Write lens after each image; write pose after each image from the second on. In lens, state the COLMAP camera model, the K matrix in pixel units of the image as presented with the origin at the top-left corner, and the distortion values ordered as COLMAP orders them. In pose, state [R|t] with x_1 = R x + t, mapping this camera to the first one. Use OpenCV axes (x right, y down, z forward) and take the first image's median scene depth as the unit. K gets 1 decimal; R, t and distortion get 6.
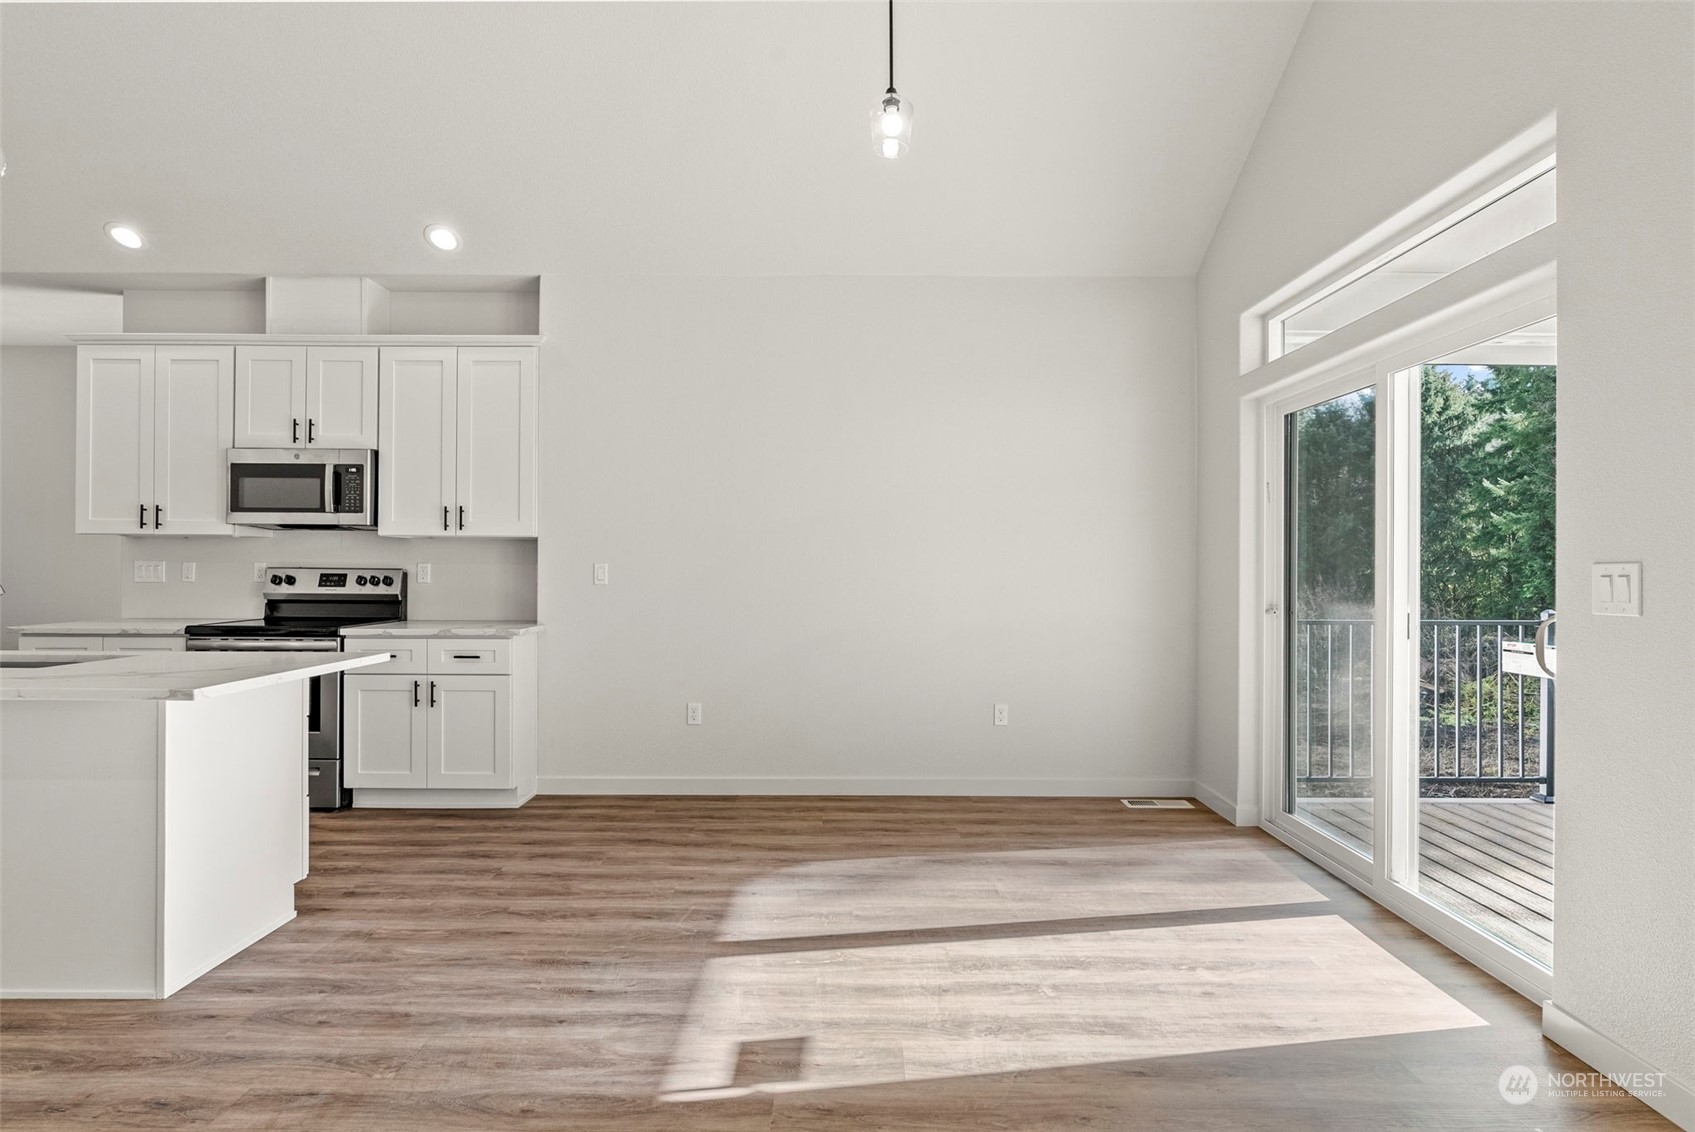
lens RADIAL K [[871.3, 0, 856.7], [0, 871.3, 570.8], [0, 0, 1]] dist [-0.008668, 0.005053]
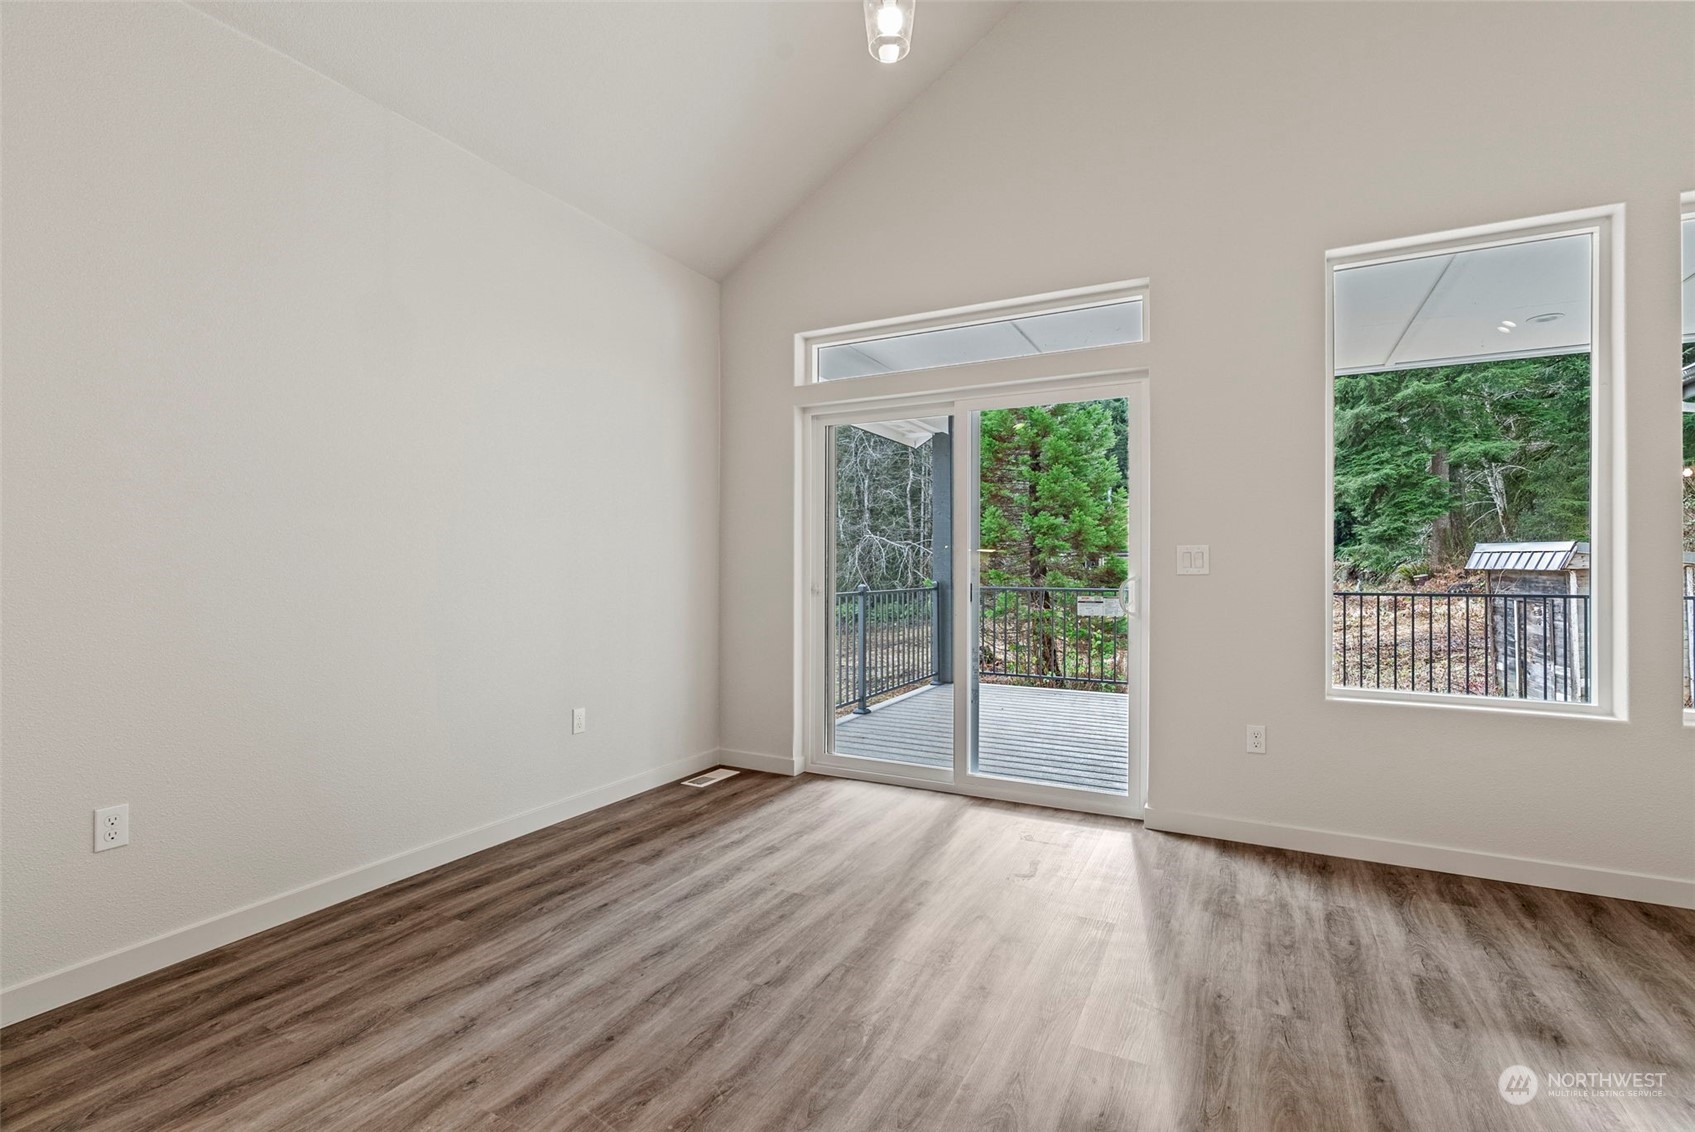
lens RADIAL K [[770.4, 0, 847.6], [0, 770.4, 563.3], [0, 0, 1]] dist [-0.013373, 0.005878]
pose [[0.463268, 0.000049, 0.886218, -0.396589], [0.007951, 0.999960, -0.004212, 0.015385], [-0.886182, 0.008998, 0.463249, 0.422433]]
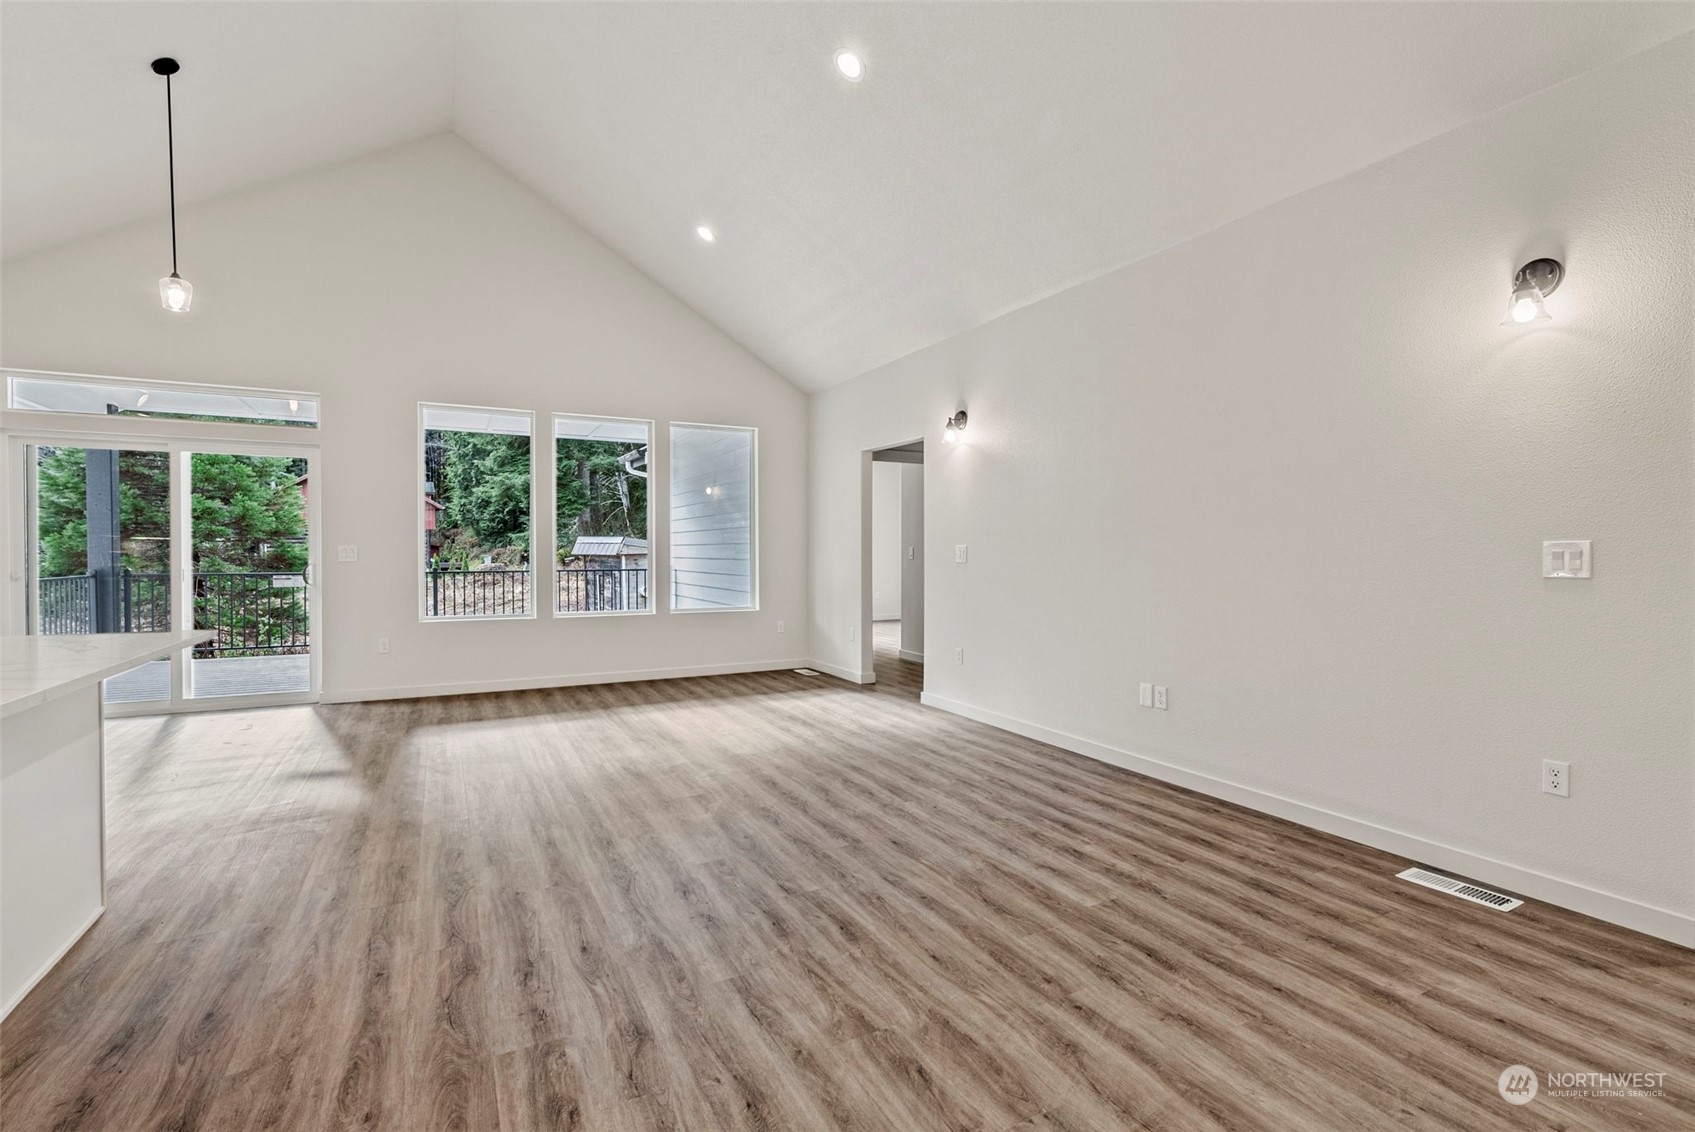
lens RADIAL K [[770.4, 0, 863.8], [0, 770.4, 561.0], [0, 0, 1]] dist [-0.013373, 0.005878]
pose [[-0.483510, -0.016834, 0.875177, -1.218775], [0.003552, 0.999769, 0.021192, -0.001319], [-0.875332, 0.013355, -0.483339, 0.327332]]
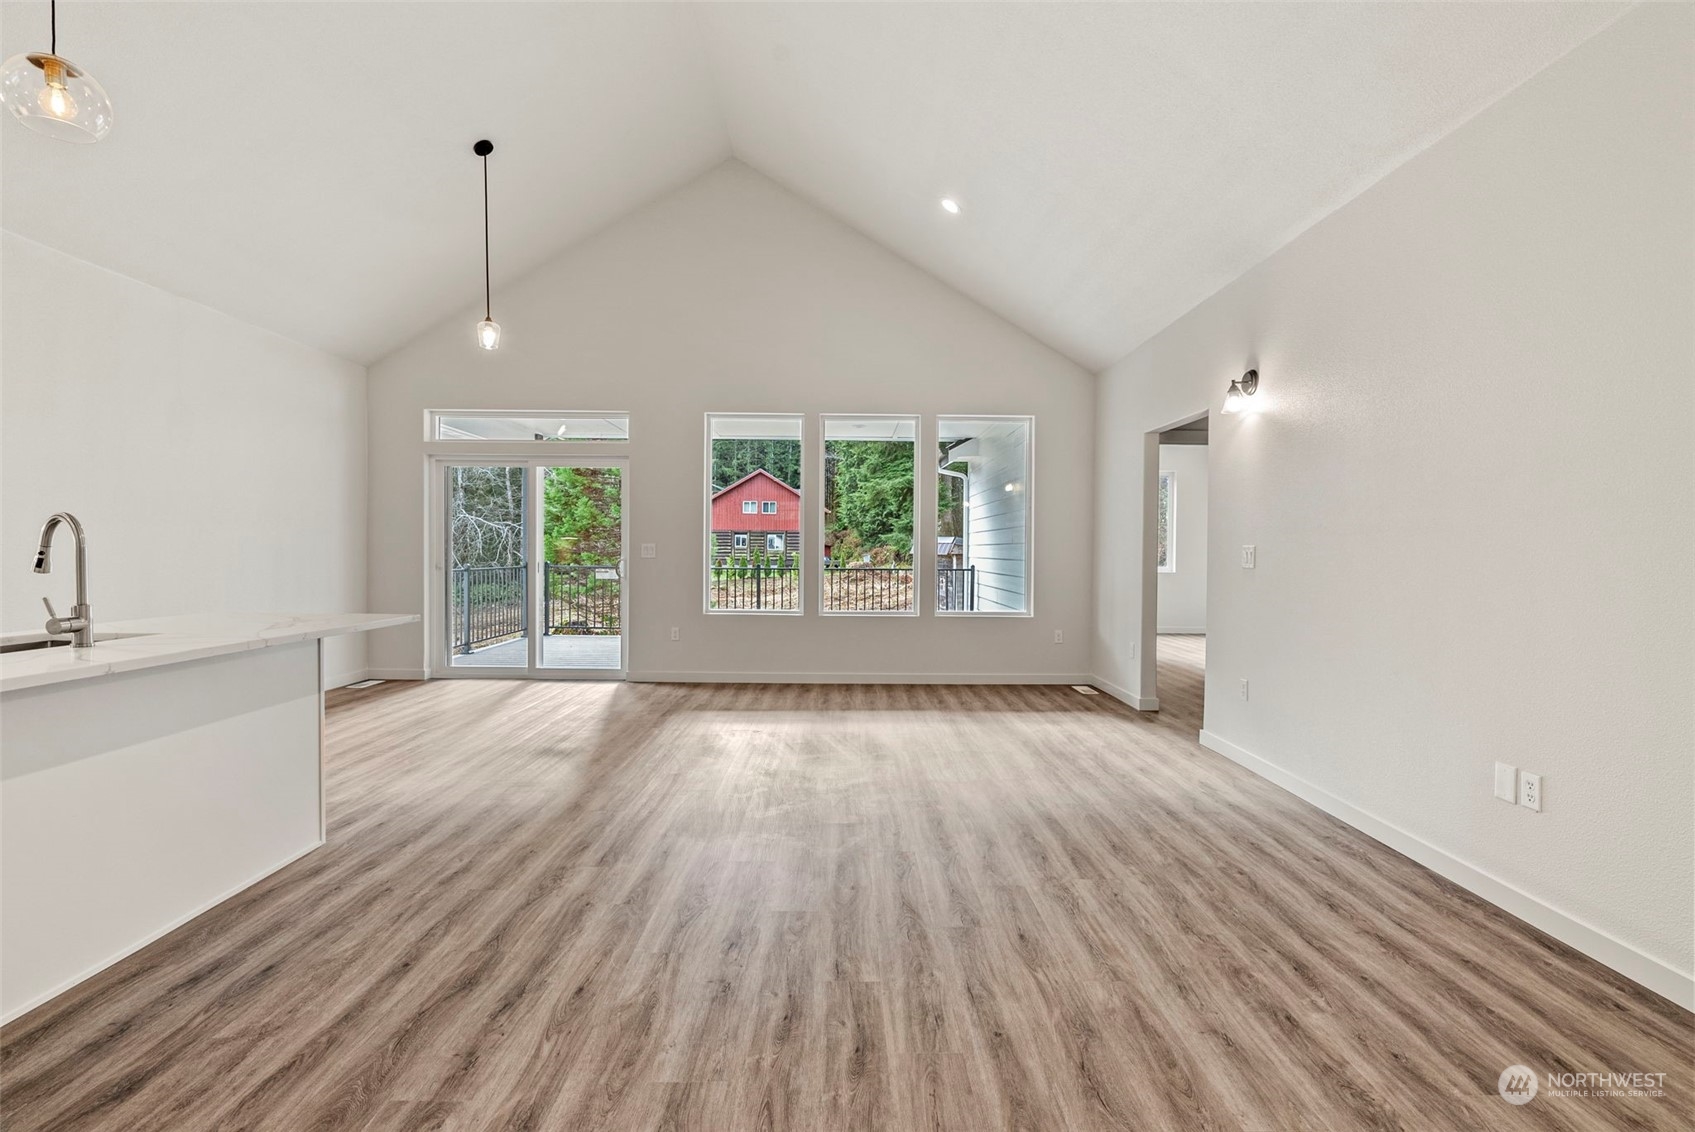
lens RADIAL K [[770.4, 0, 858.4], [0, 770.4, 560.1], [0, 0, 1]] dist [-0.013373, 0.005878]
pose [[-0.023640, -0.018133, 0.999556, -1.141151], [-0.000506, 0.999836, 0.018126, 0.002160], [-0.999720, -0.000077, -0.023645, 0.086363]]
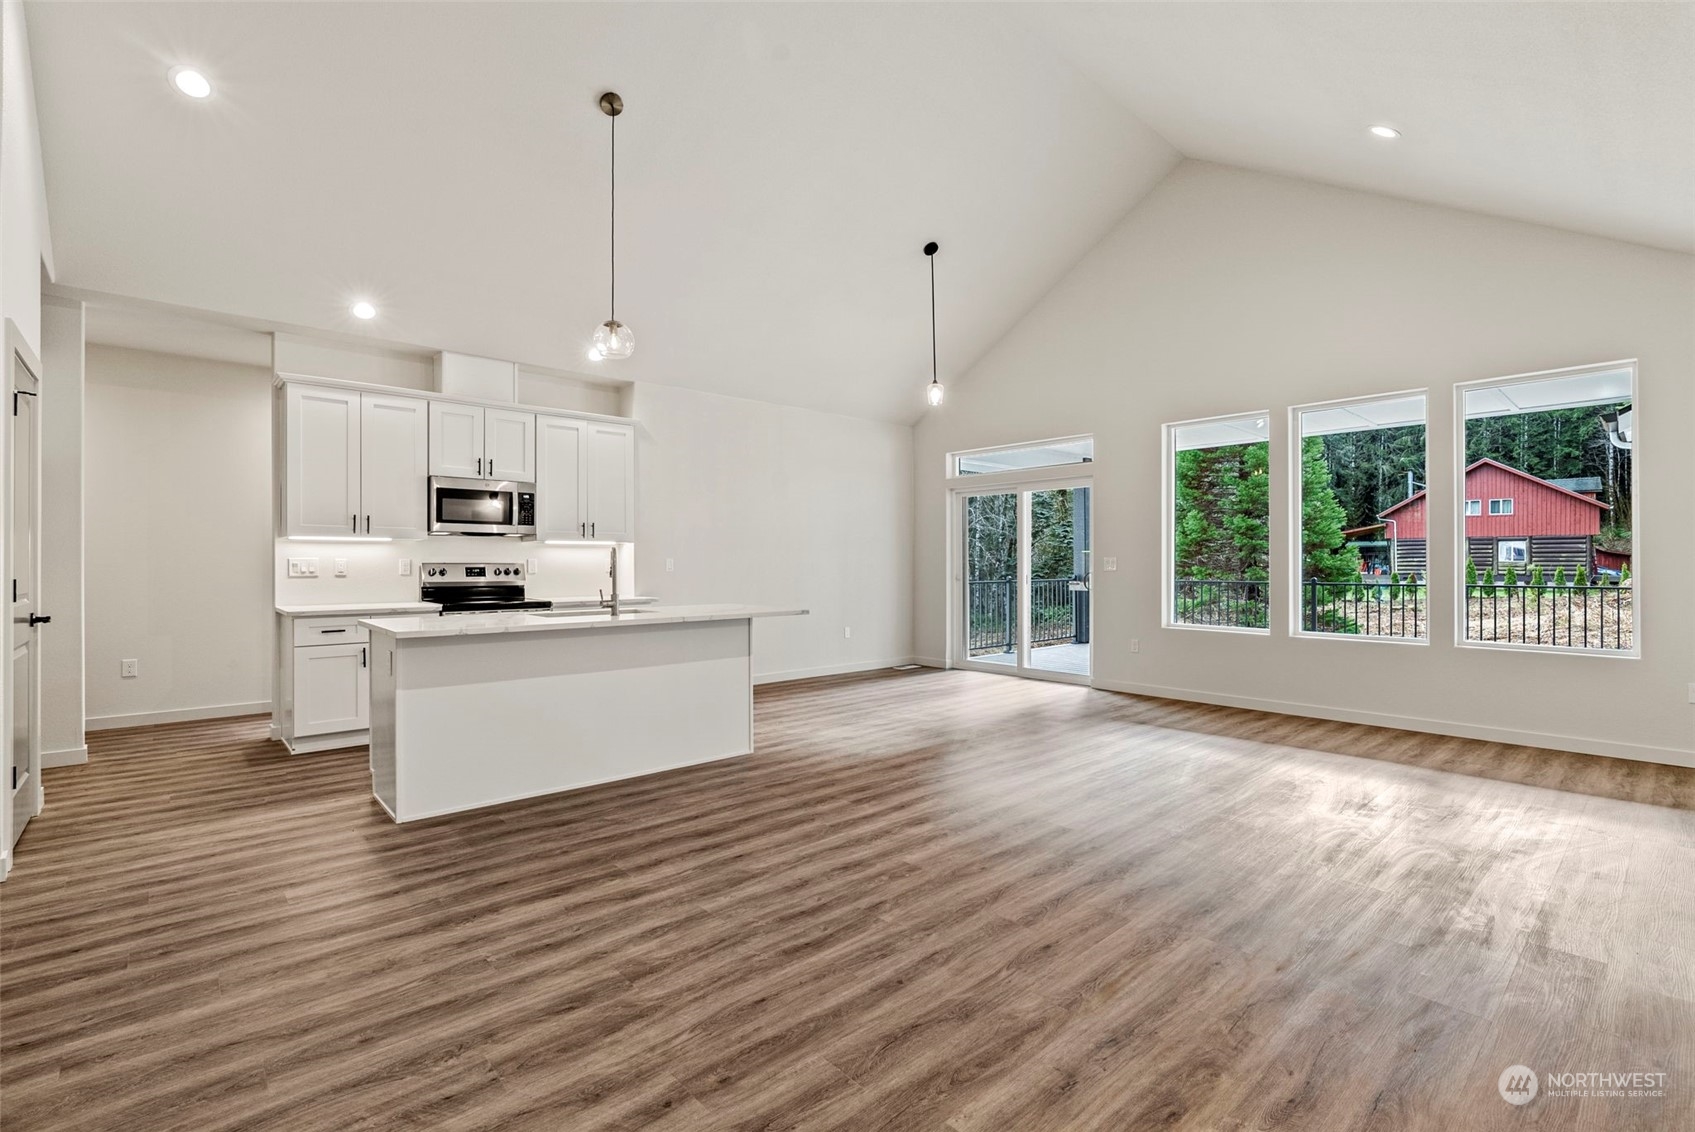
lens RADIAL K [[770.4, 0, 850.4], [0, 770.4, 563.6], [0, 0, 1]] dist [-0.013373, 0.005878]
pose [[0.738799, -0.007714, 0.673882, -1.074068], [0.011004, 0.999939, -0.000617, 0.005115], [-0.673836, 0.007871, 0.738839, -0.349235]]
